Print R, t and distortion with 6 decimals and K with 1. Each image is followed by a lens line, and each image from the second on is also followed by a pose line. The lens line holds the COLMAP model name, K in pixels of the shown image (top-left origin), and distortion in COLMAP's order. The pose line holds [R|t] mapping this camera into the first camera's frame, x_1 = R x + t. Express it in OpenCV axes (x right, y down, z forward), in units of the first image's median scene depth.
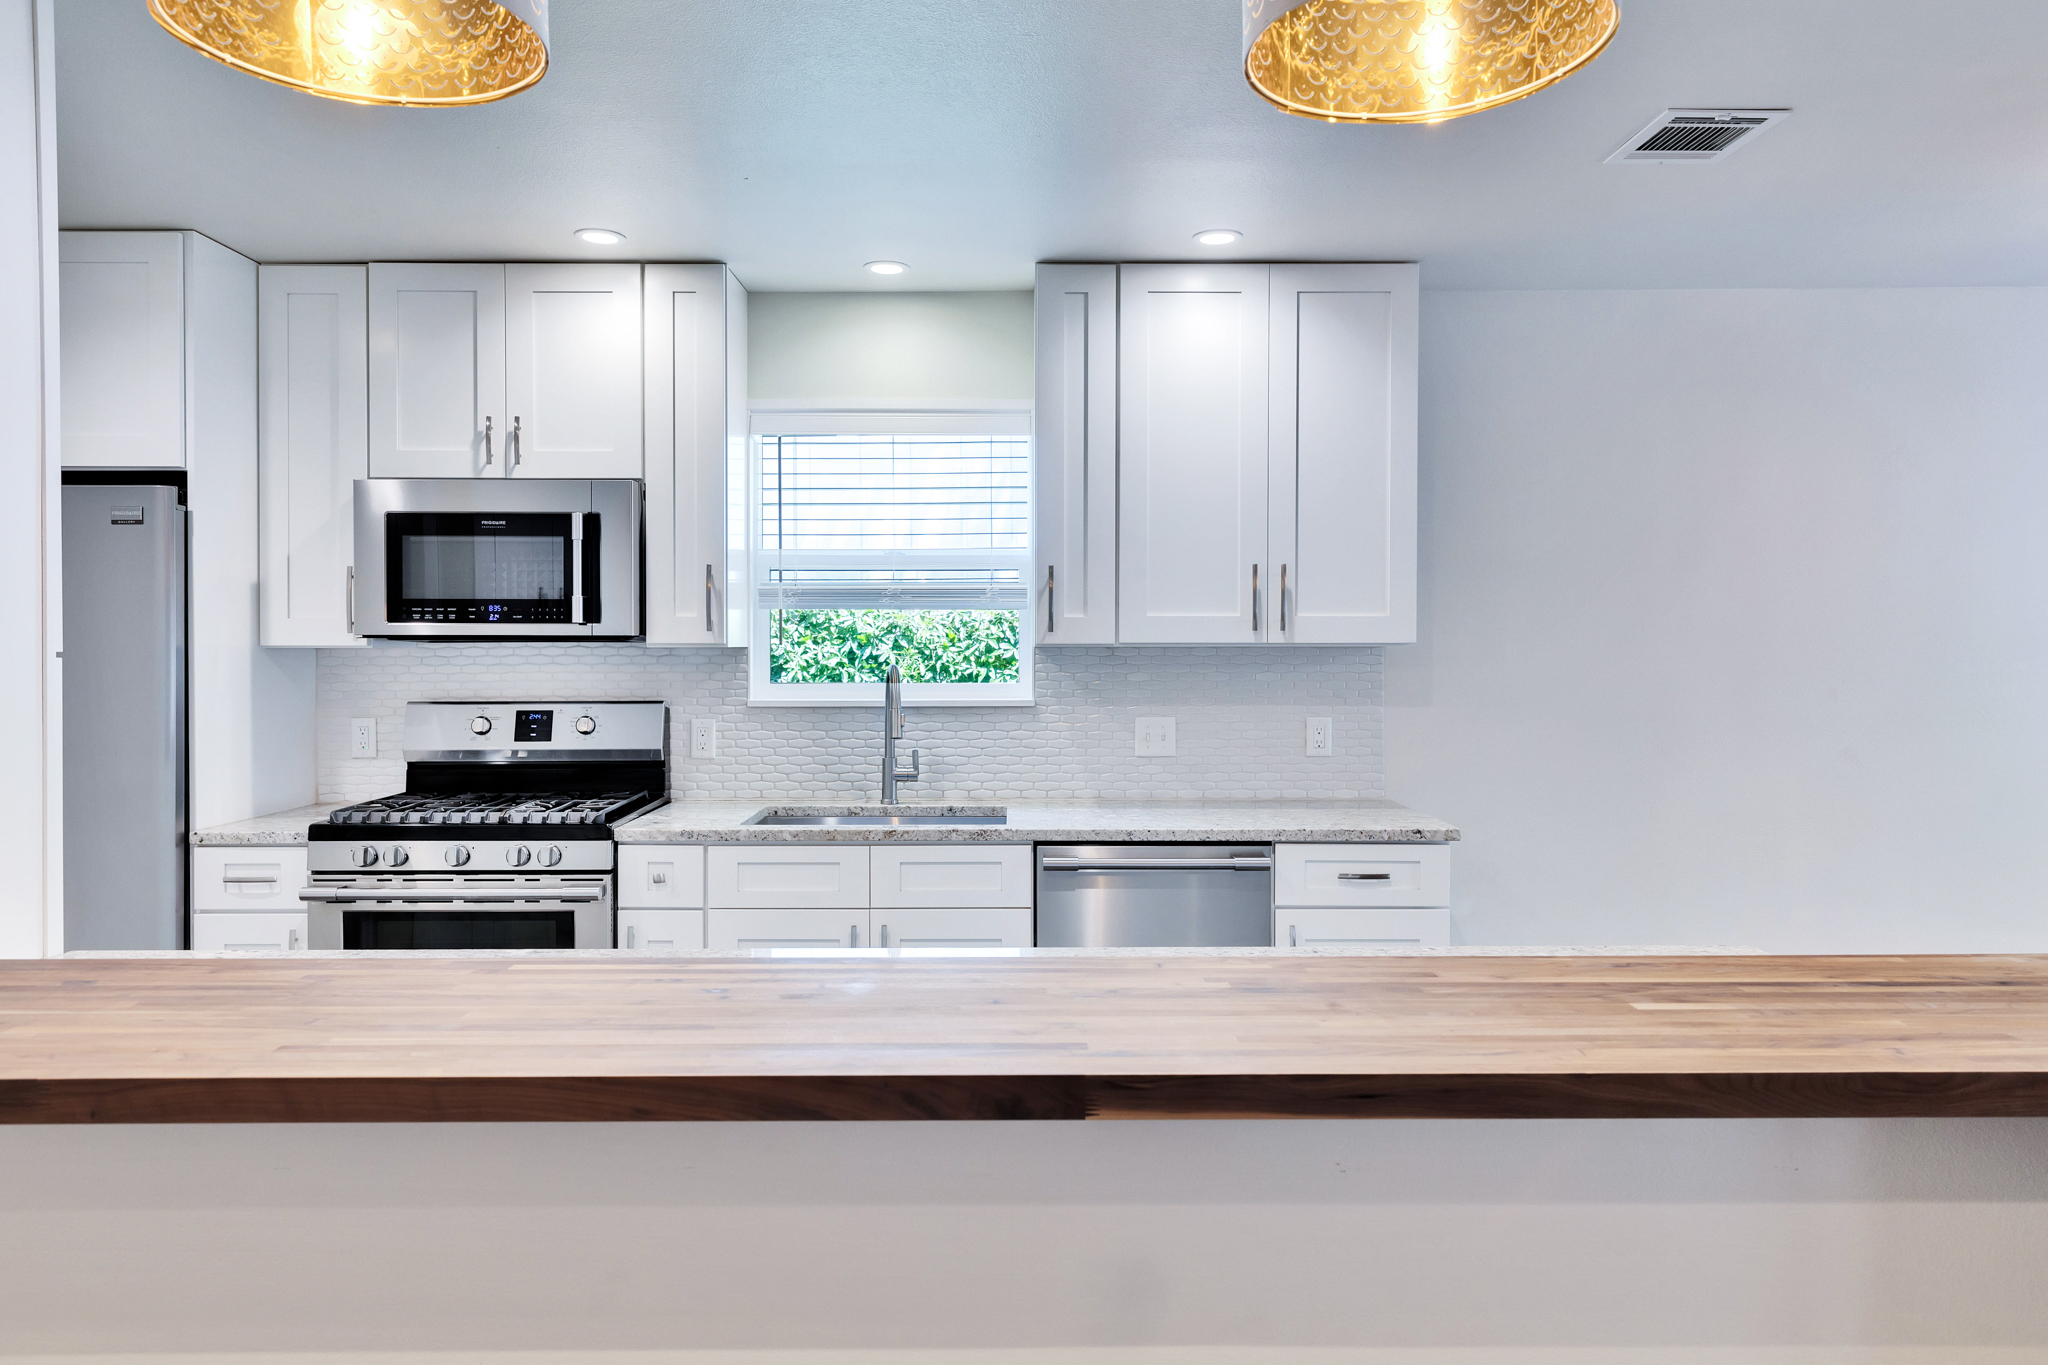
lens RADIAL K [[1399.4, 0, 1024.0], [0, 1399.4, 682.5], [0, 0, 1]] dist [-0.053056, -0.000171]
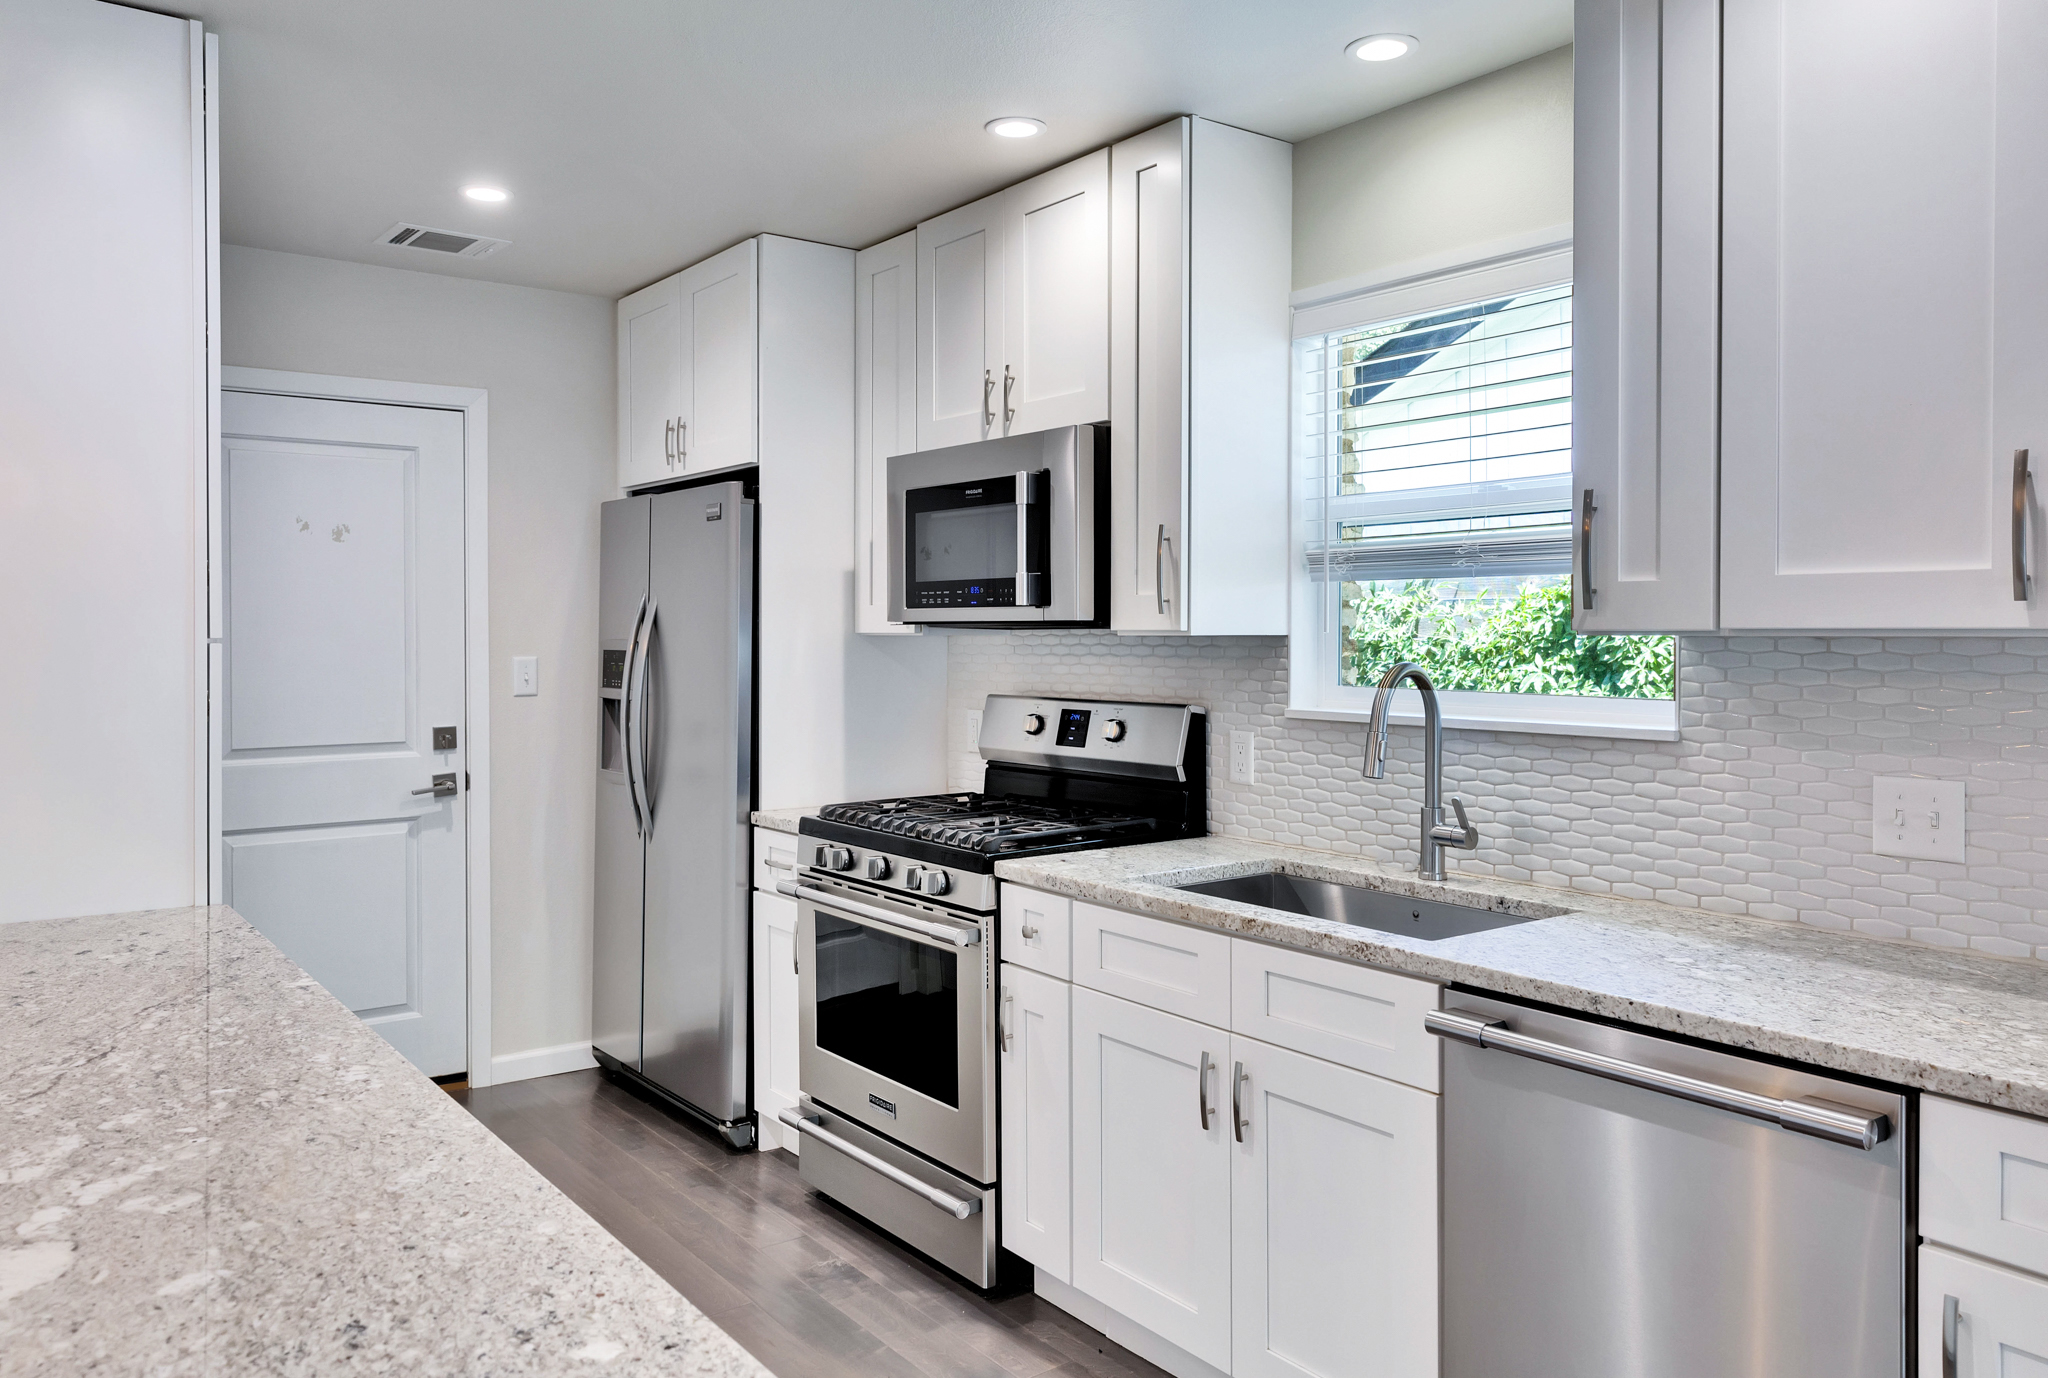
lens RADIAL K [[1480.9, 0, 1024.3], [0, 1480.9, 647.8], [0, 0, 1]] dist [-0.016266, -0.000012]
pose [[0.539565, 0.009376, -0.841892, 0.391321], [-0.019870, 0.999801, -0.001601, -0.015507], [0.841709, 0.017592, 0.539644, 0.492311]]
